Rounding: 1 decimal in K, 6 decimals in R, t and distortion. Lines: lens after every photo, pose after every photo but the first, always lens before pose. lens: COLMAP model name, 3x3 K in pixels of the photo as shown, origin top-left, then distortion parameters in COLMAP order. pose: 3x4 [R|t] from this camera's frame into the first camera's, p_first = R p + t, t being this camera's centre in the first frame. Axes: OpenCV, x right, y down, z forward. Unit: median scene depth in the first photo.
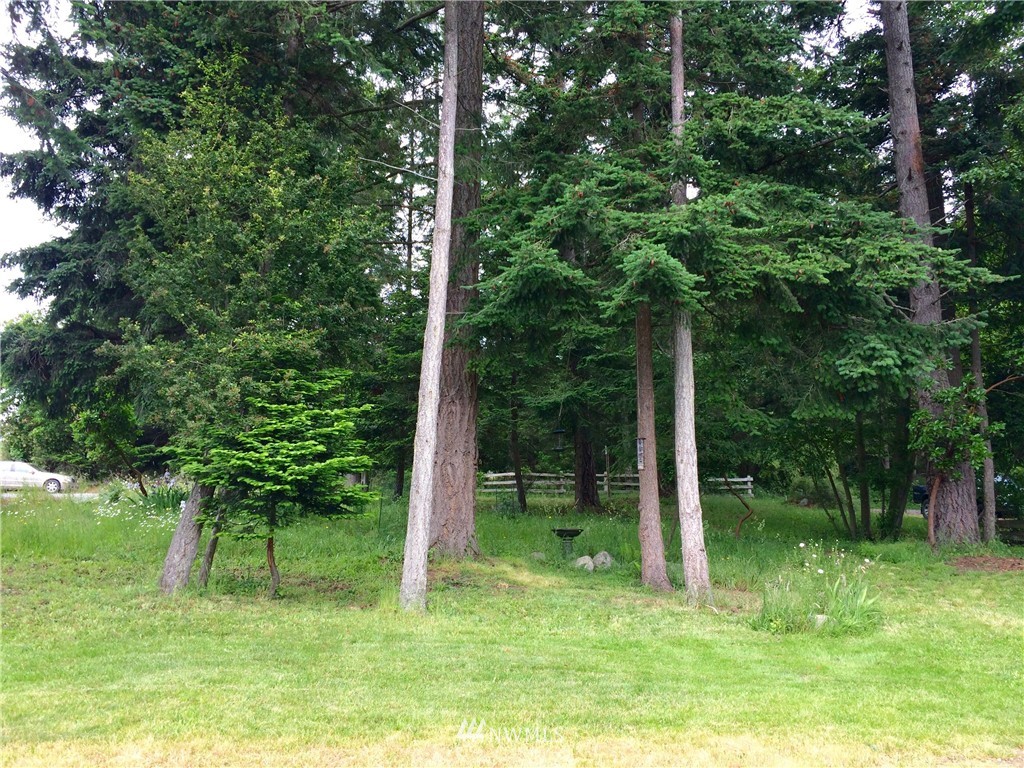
lens RADIAL K [[867.3, 0, 518.0], [0, 867.3, 382.0], [0, 0, 1]] dist [0.050065, -0.007878]
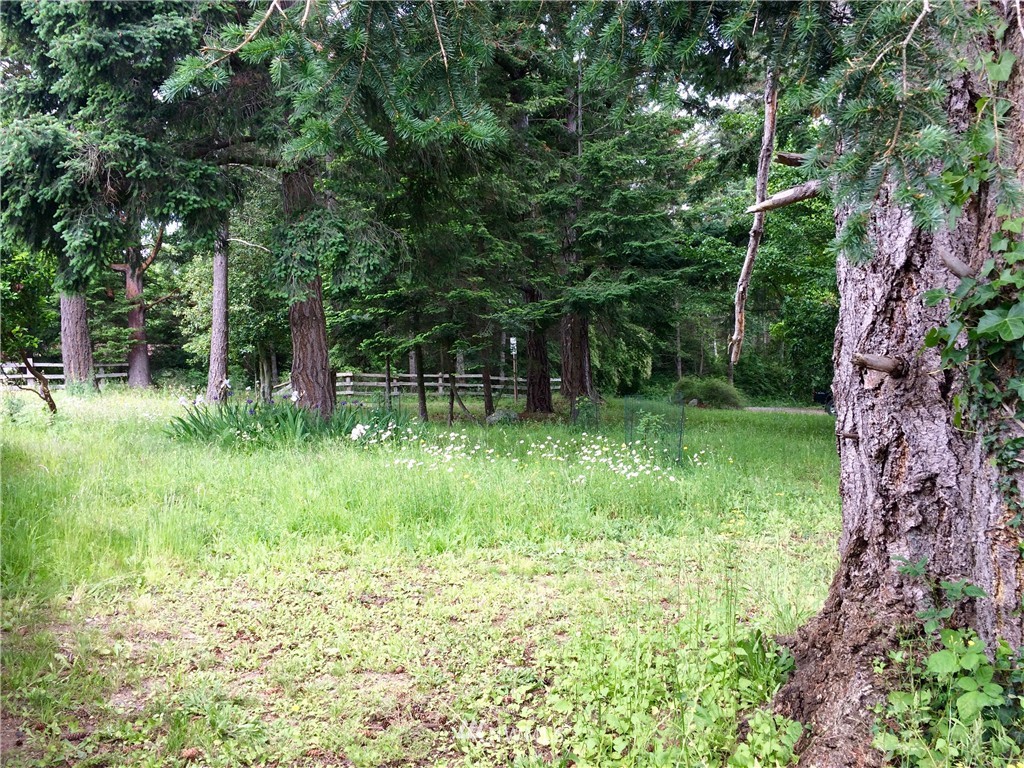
lens RADIAL K [[867.3, 0, 518.0], [0, 867.3, 382.0], [0, 0, 1]] dist [0.050065, -0.007878]
pose [[0.902962, -0.004921, 0.429692, -0.423653], [-0.046224, 0.993020, 0.108508, 0.021355], [-0.427226, -0.117841, 0.896432, 0.280346]]
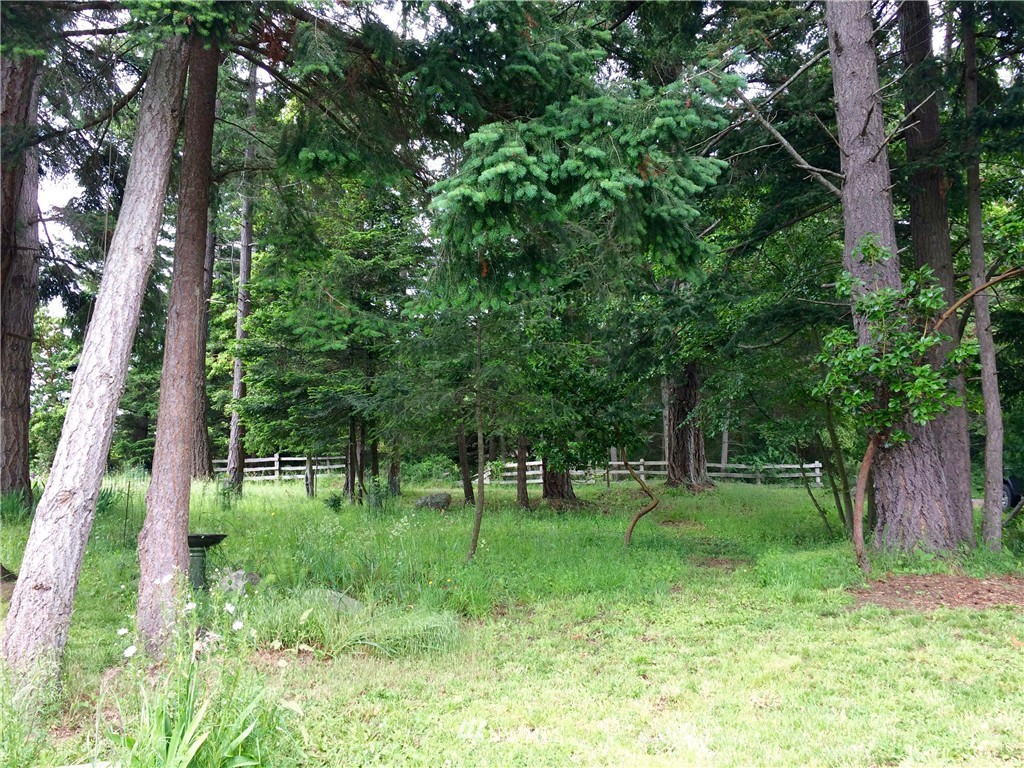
lens RADIAL K [[867.3, 0, 518.0], [0, 867.3, 382.0], [0, 0, 1]] dist [0.050065, -0.007878]
pose [[0.987247, -0.030543, -0.156236, 0.226460], [0.031407, 0.999502, 0.003065, 0.039583], [0.156065, -0.007932, 0.987715, 0.251260]]
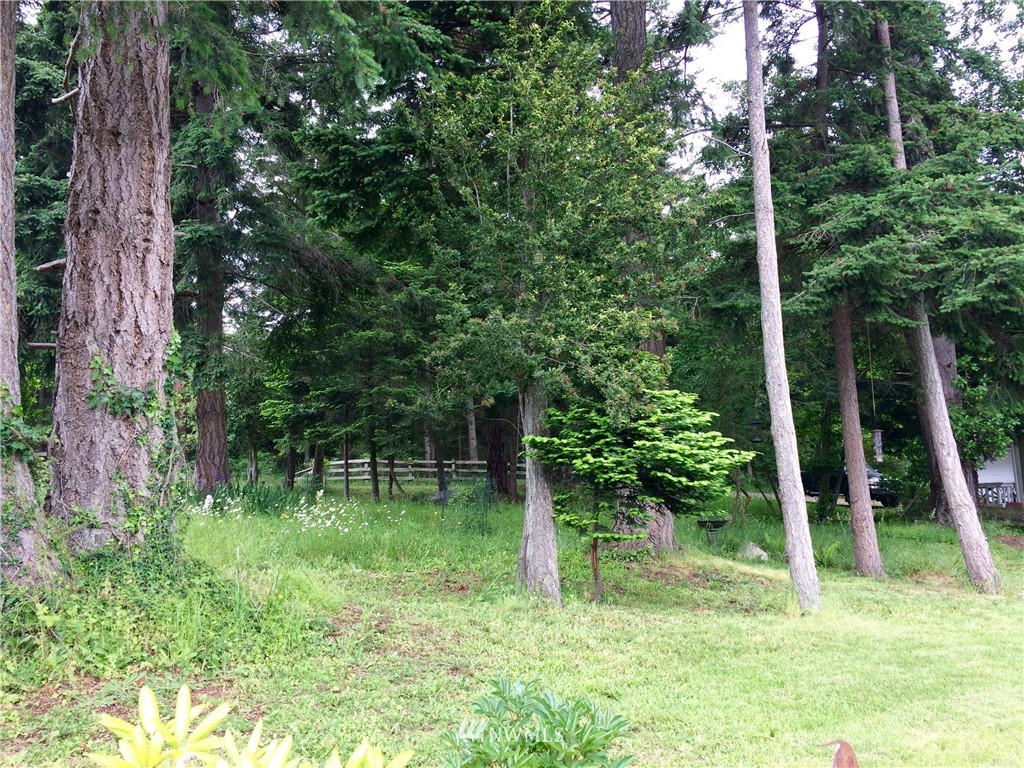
lens RADIAL K [[867.3, 0, 518.0], [0, 867.3, 382.0], [0, 0, 1]] dist [0.050065, -0.007878]
pose [[0.948167, 0.028918, 0.316454, -0.282486], [-0.034336, 0.999344, 0.011557, 0.004684], [-0.315912, -0.021824, 0.948537, 0.079453]]
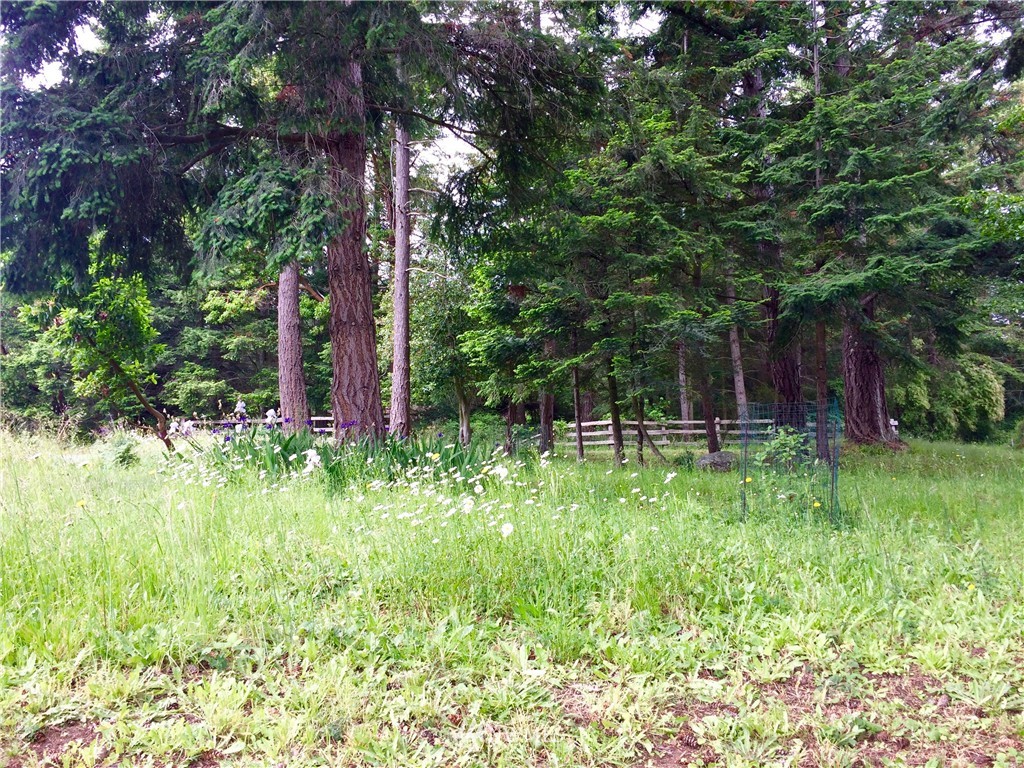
lens RADIAL K [[867.3, 0, 518.0], [0, 867.3, 382.0], [0, 0, 1]] dist [0.050065, -0.007878]
pose [[0.999045, -0.018710, 0.039484, -0.221589], [0.016938, 0.998855, 0.044751, 0.061652], [-0.040276, -0.044040, 0.998218, 0.405964]]
